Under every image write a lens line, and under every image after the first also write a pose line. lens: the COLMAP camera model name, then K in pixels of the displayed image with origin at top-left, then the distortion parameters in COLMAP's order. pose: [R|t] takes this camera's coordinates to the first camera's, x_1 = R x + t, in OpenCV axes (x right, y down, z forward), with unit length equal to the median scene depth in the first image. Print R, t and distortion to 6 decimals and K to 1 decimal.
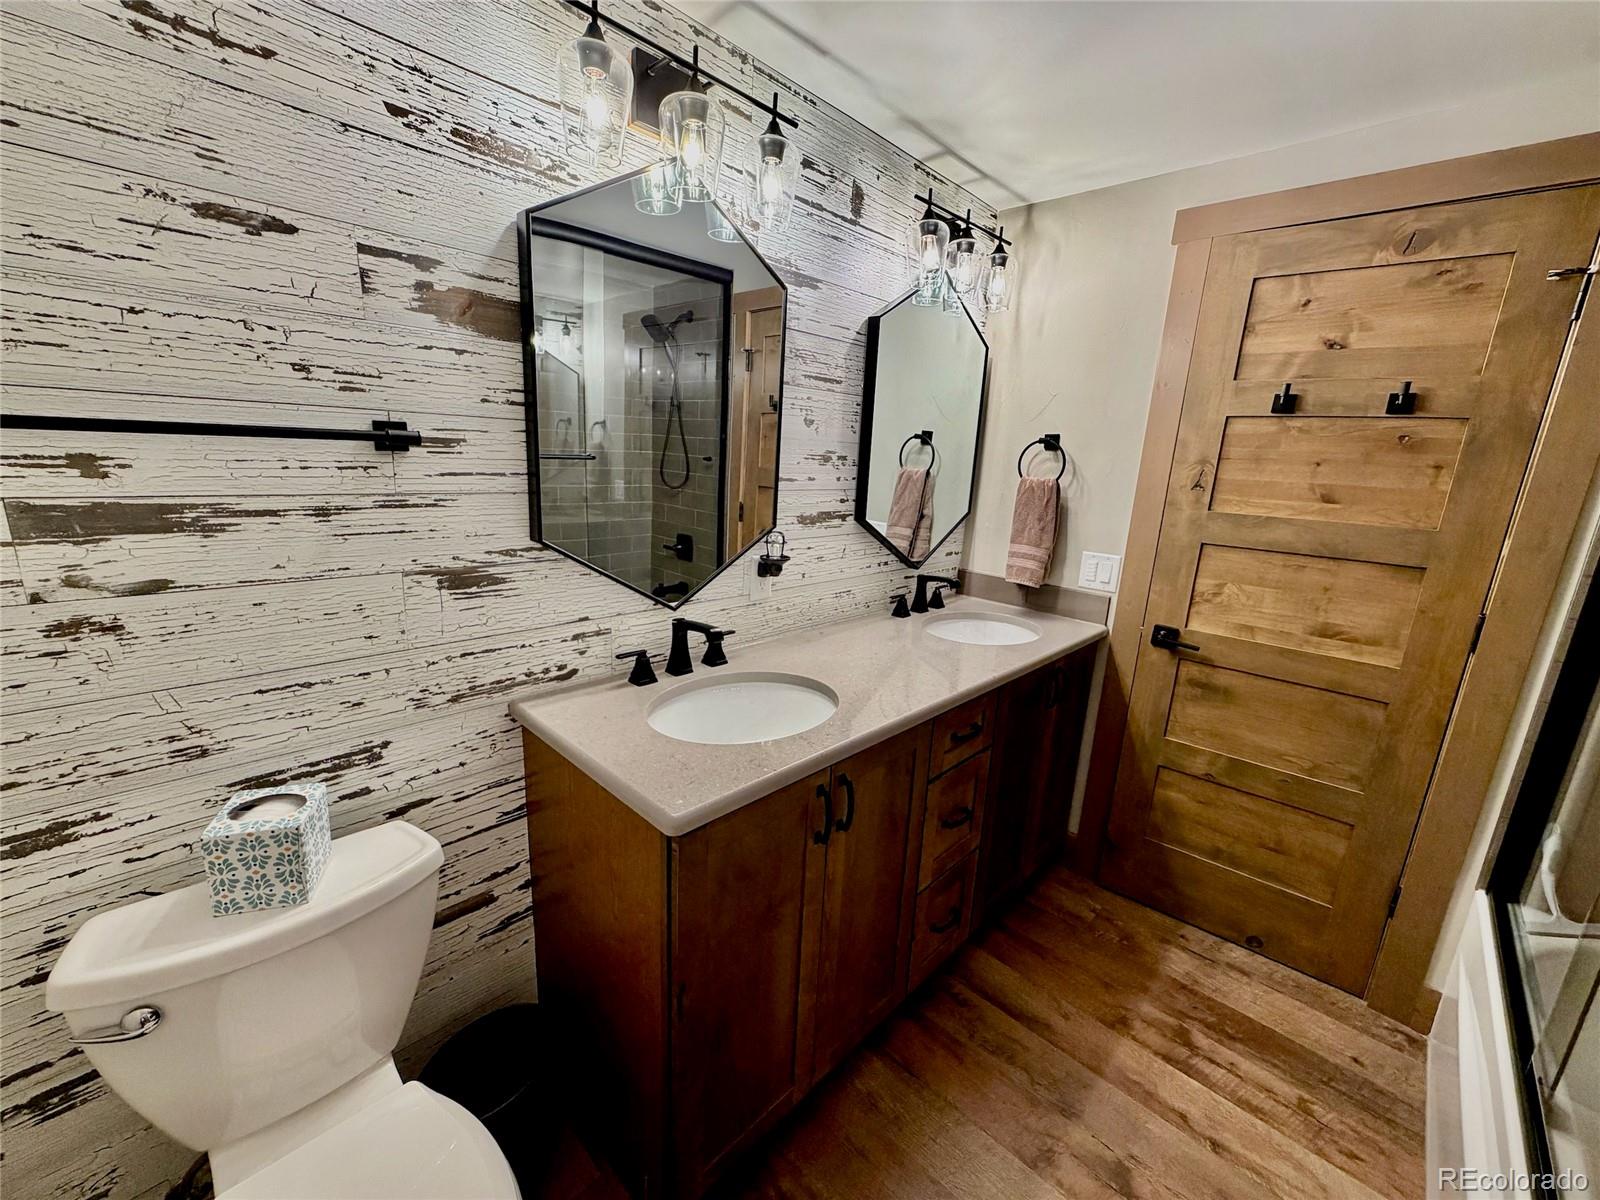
lens RADIAL K [[639.5, 0, 797.9], [0, 639.5, 599.7], [0, 0, 1]] dist [-0.000555, 0.000059]
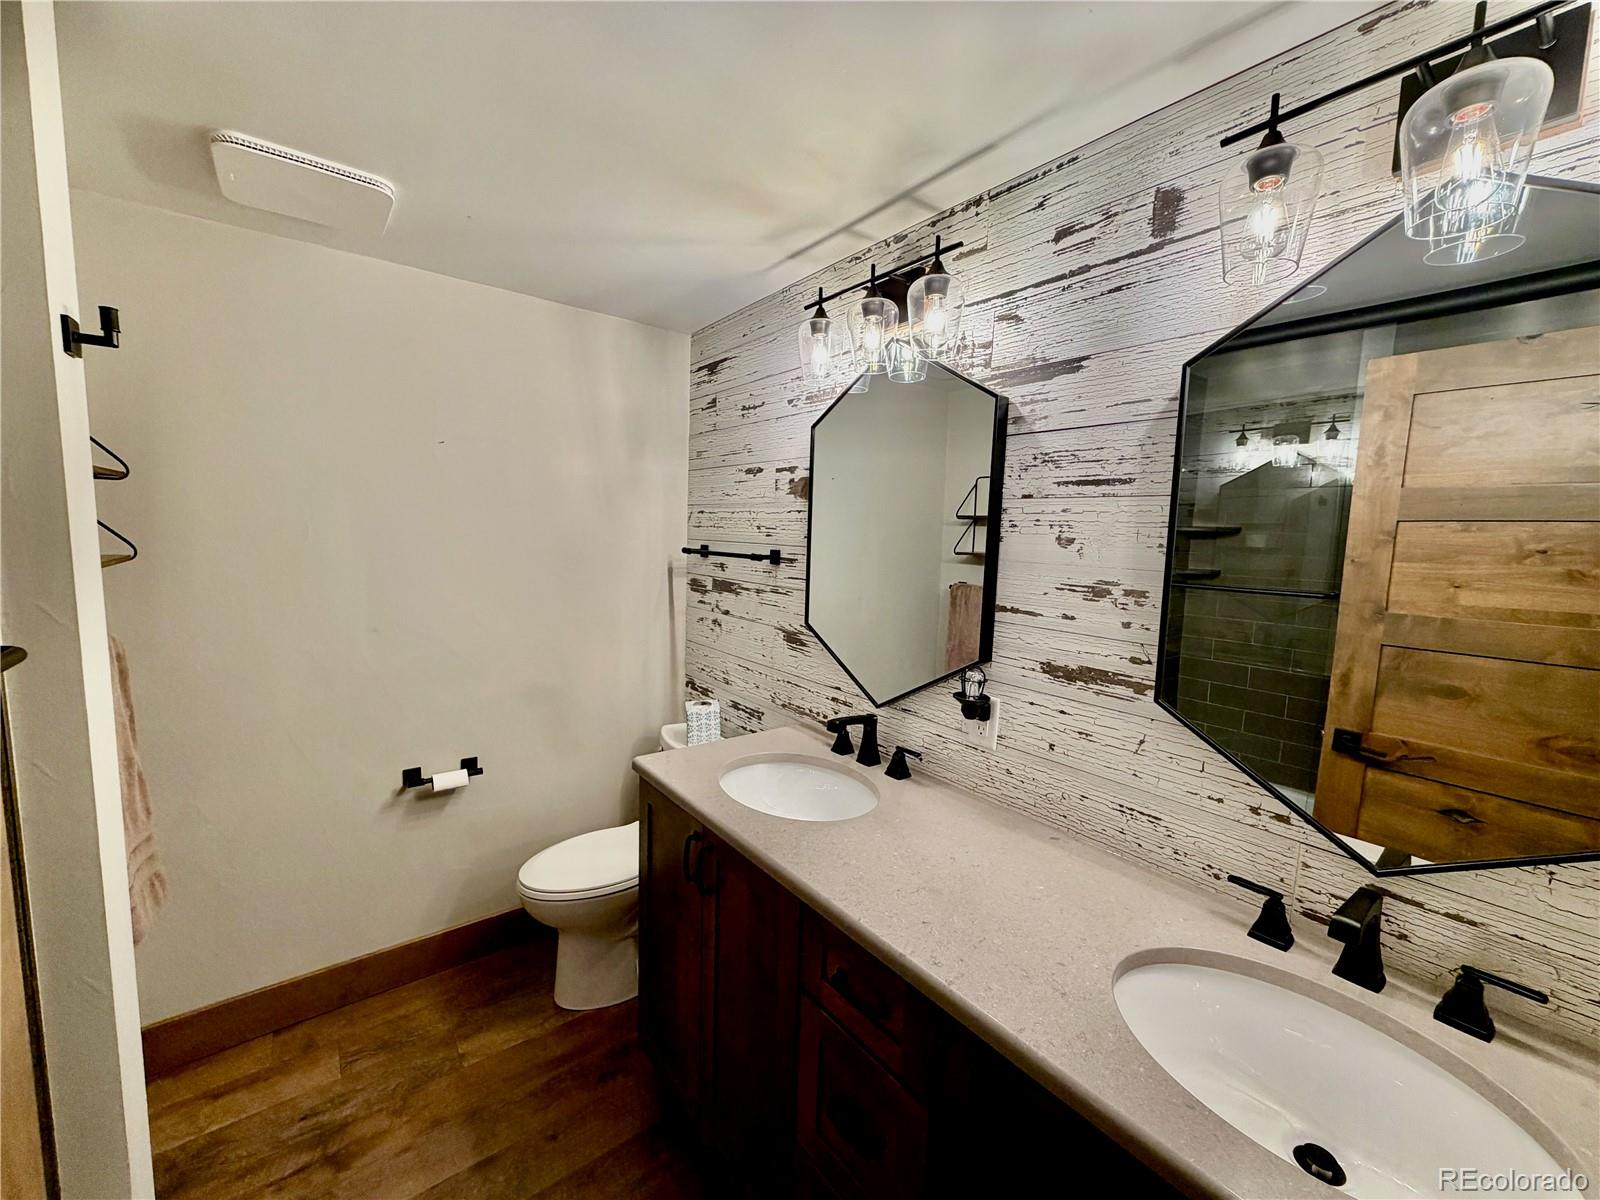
lens RADIAL K [[639.5, 0, 797.9], [0, 639.5, 599.7], [0, 0, 1]] dist [-0.000555, 0.000059]
pose [[-0.136324, 0.053859, -0.989199, 2.602499], [-0.264979, 0.960157, 0.088795, -0.640028], [0.954569, 0.274222, -0.116621, 2.635880]]
